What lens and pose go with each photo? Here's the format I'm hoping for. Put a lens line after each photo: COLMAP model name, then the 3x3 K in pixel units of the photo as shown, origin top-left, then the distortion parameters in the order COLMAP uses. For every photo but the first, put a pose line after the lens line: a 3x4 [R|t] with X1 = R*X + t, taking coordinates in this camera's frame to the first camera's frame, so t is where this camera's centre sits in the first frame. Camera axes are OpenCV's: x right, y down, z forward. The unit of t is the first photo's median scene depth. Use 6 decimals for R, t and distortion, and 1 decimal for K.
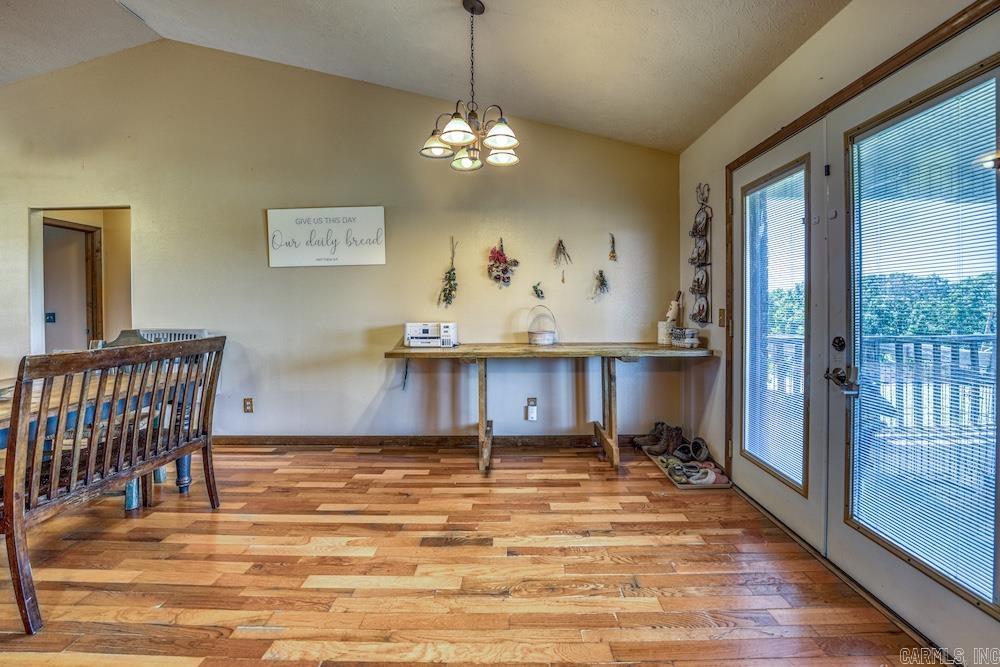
lens RADIAL K [[425.7, 0, 503.0], [0, 425.7, 314.8], [0, 0, 1]] dist [-0.020921, 0.000258]
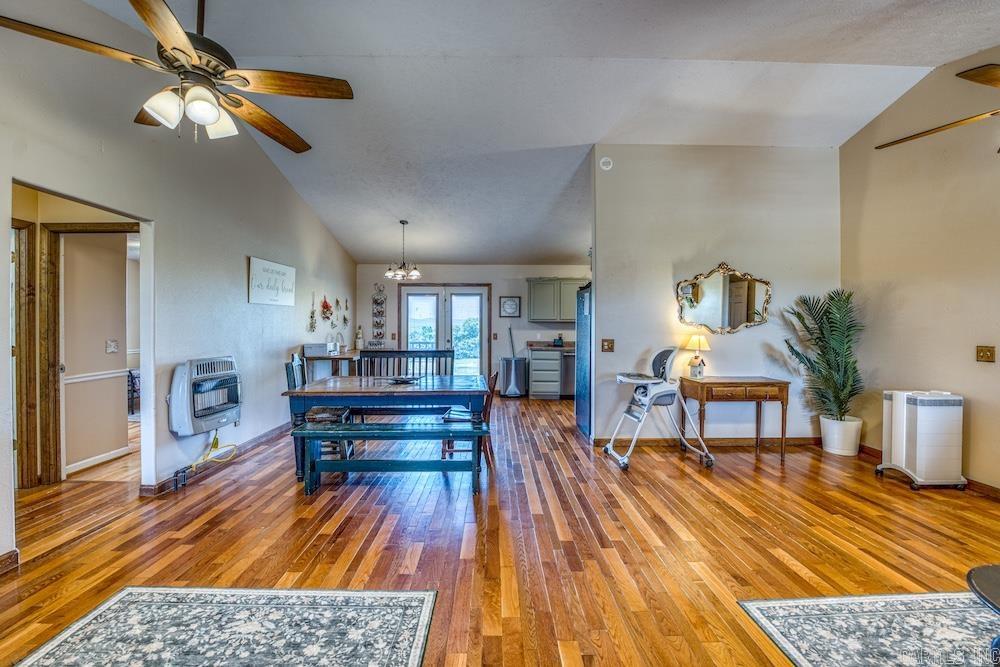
lens RADIAL K [[425.7, 0, 500.9], [0, 425.7, 330.2], [0, 0, 1]] dist [-0.020921, 0.000258]
pose [[-0.033552, -0.003217, 0.999432, -1.831794], [0.016027, 0.999864, 0.003757, -0.026634], [-0.999308, 0.016144, -0.033495, 0.317013]]
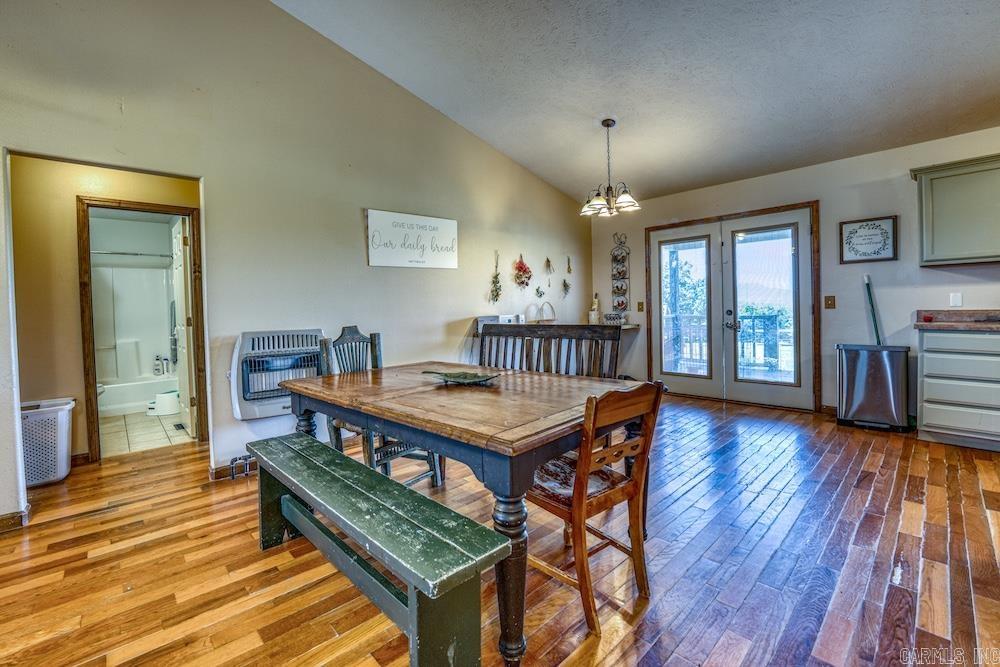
lens RADIAL K [[425.7, 0, 462.8], [0, 425.7, 320.0], [0, 0, 1]] dist [-0.020921, 0.000258]
pose [[0.744633, -0.032031, 0.666705, -1.087290], [0.035439, 0.999336, 0.008430, 0.017443], [-0.666532, 0.017350, 0.745274, 0.091326]]
